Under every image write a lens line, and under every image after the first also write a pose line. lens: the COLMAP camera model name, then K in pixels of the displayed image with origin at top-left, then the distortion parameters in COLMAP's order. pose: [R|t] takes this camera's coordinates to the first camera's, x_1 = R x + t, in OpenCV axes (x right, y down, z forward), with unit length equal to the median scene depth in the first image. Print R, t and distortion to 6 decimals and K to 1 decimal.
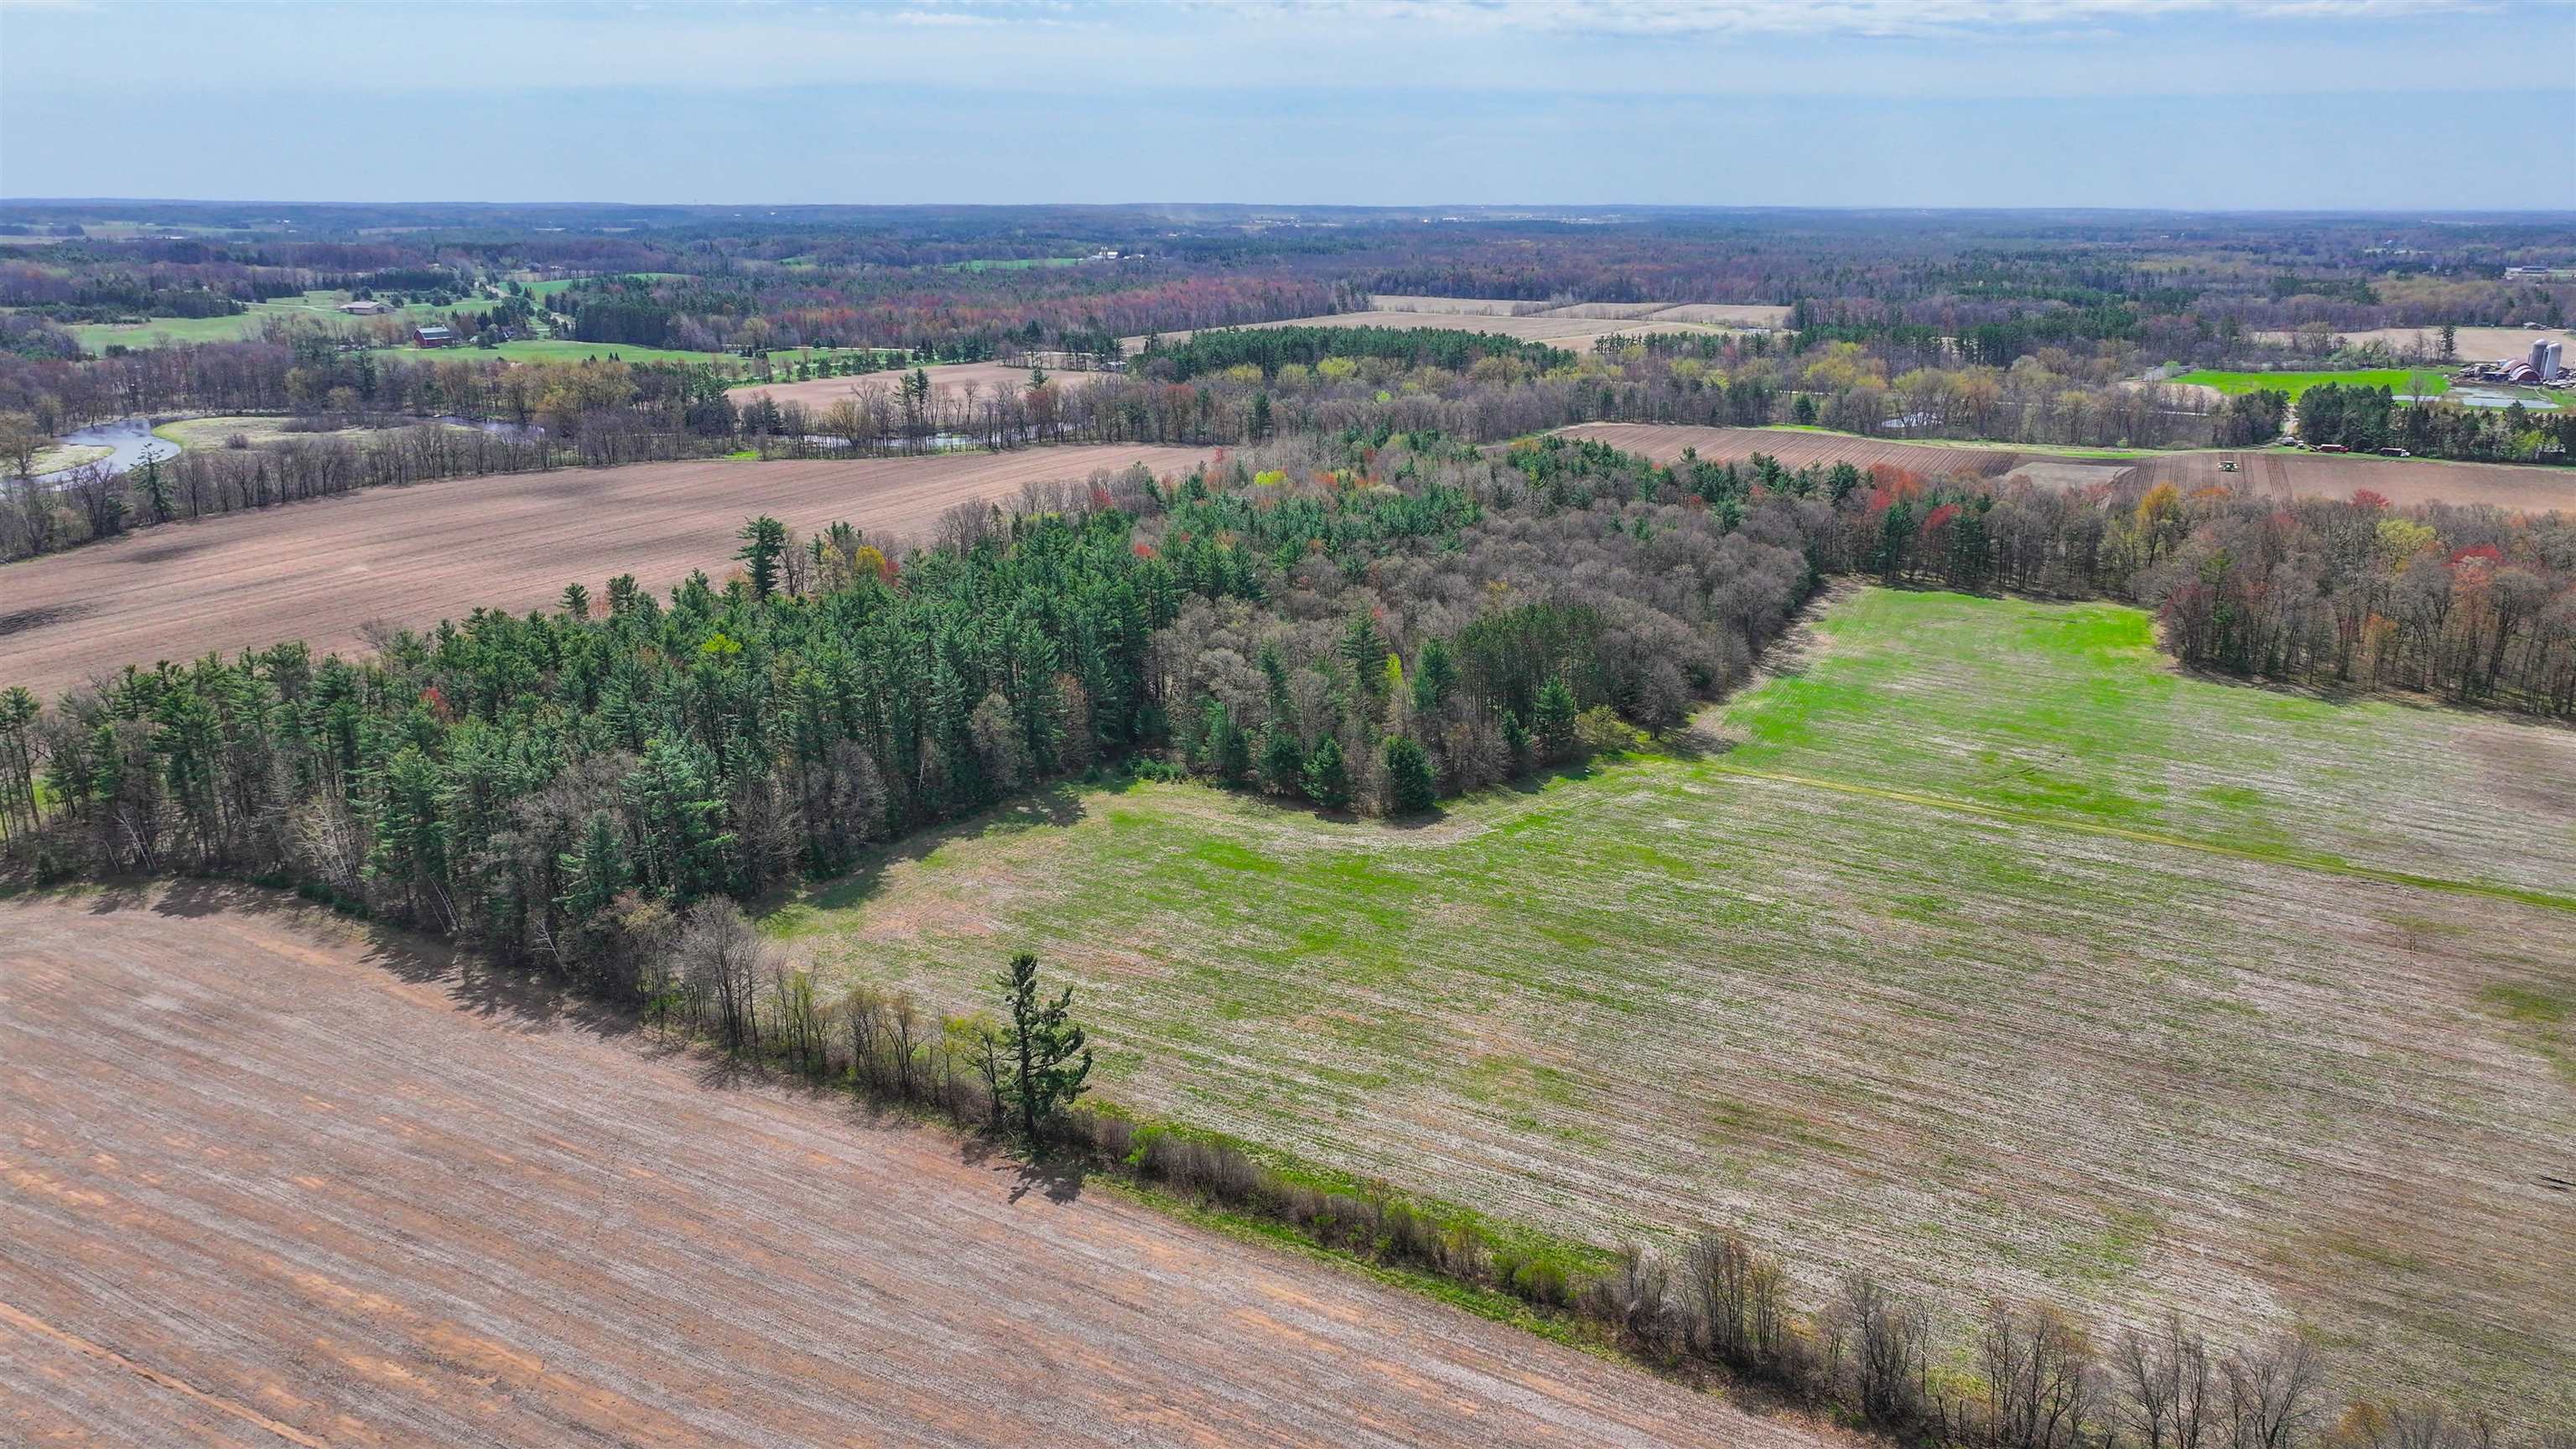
lens RADIAL K [[1803.5, 0, 1287.1], [0, 1803.5, 723.1], [0, 0, 1]] dist [-0.000293, 0.018075]
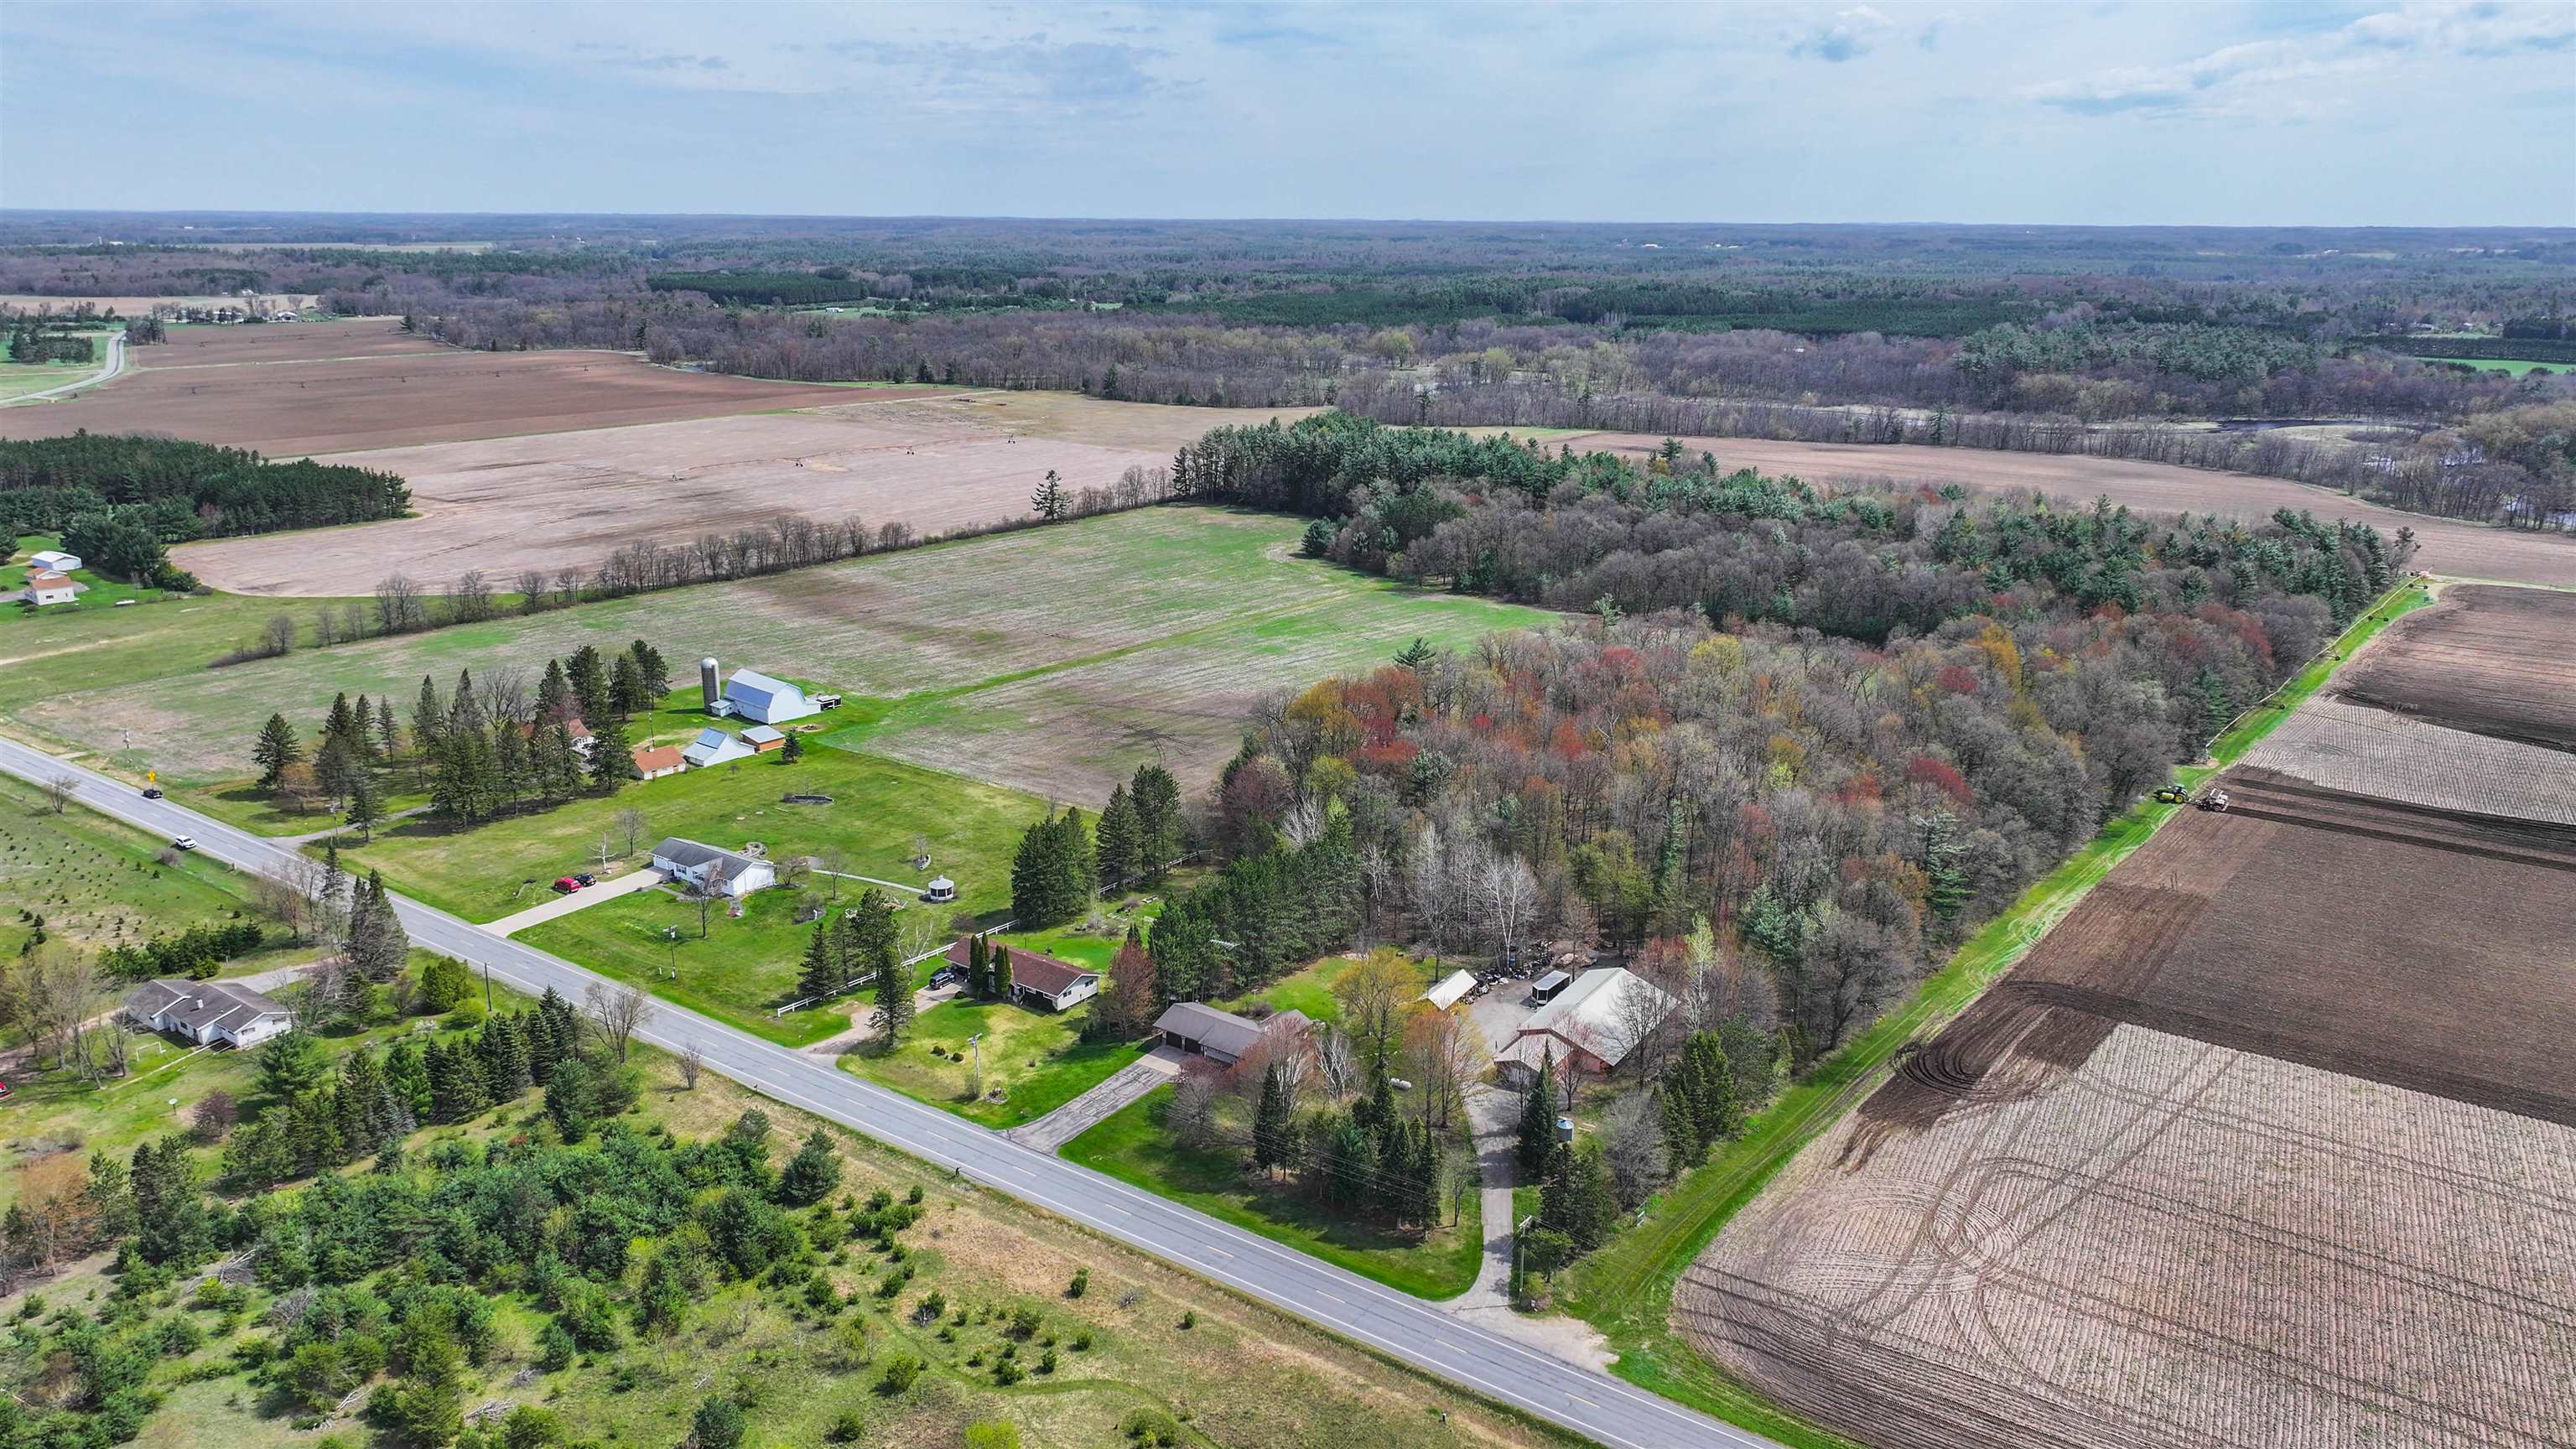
lens RADIAL K [[1803.5, 0, 1283.9], [0, 1803.5, 722.0], [0, 0, 1]] dist [-0.000293, 0.018075]
pose [[-0.153299, 0.263998, -0.952263, 2.042019], [-0.280357, 0.912437, 0.298090, -0.376176], [0.947575, 0.312671, -0.065862, 1.126113]]
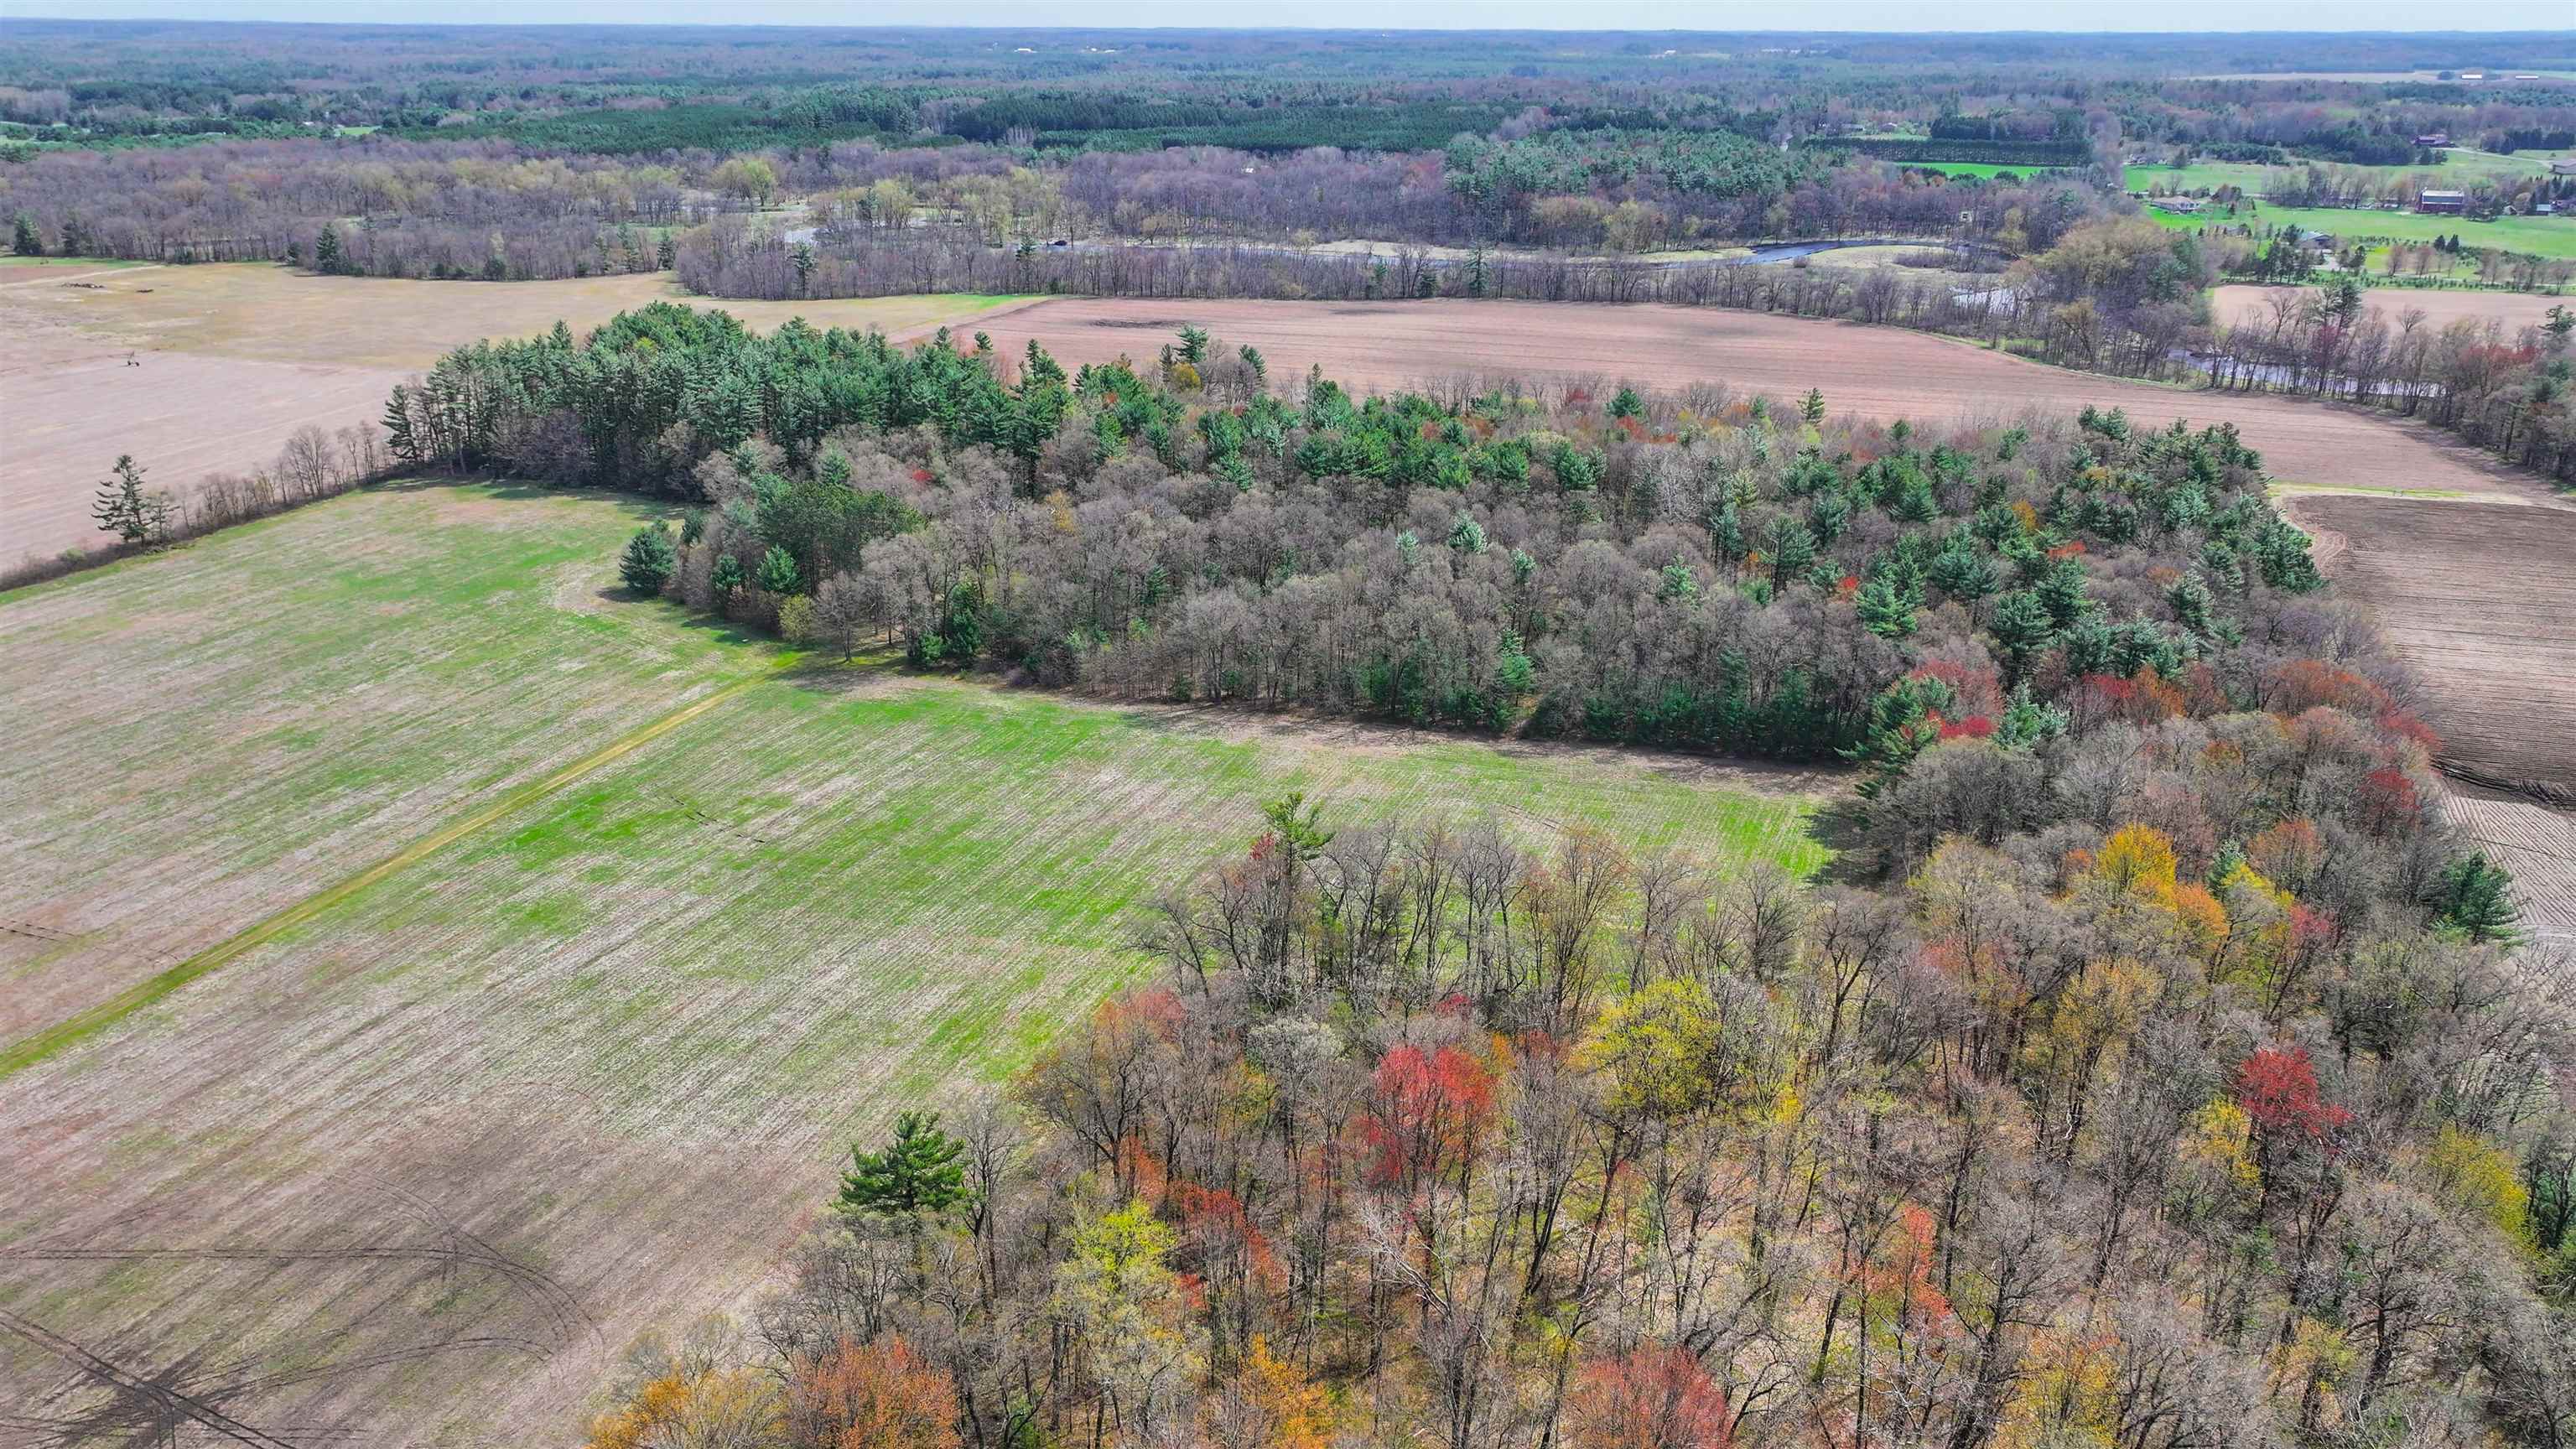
lens RADIAL K [[1803.5, 0, 1269.0], [0, 1803.5, 715.5], [0, 0, 1]] dist [-0.000293, 0.018075]
pose [[0.173530, 0.350629, -0.920297, 1.210916], [-0.276194, 0.914300, 0.296265, -0.329291], [0.945306, 0.202770, 0.255500, 1.064120]]
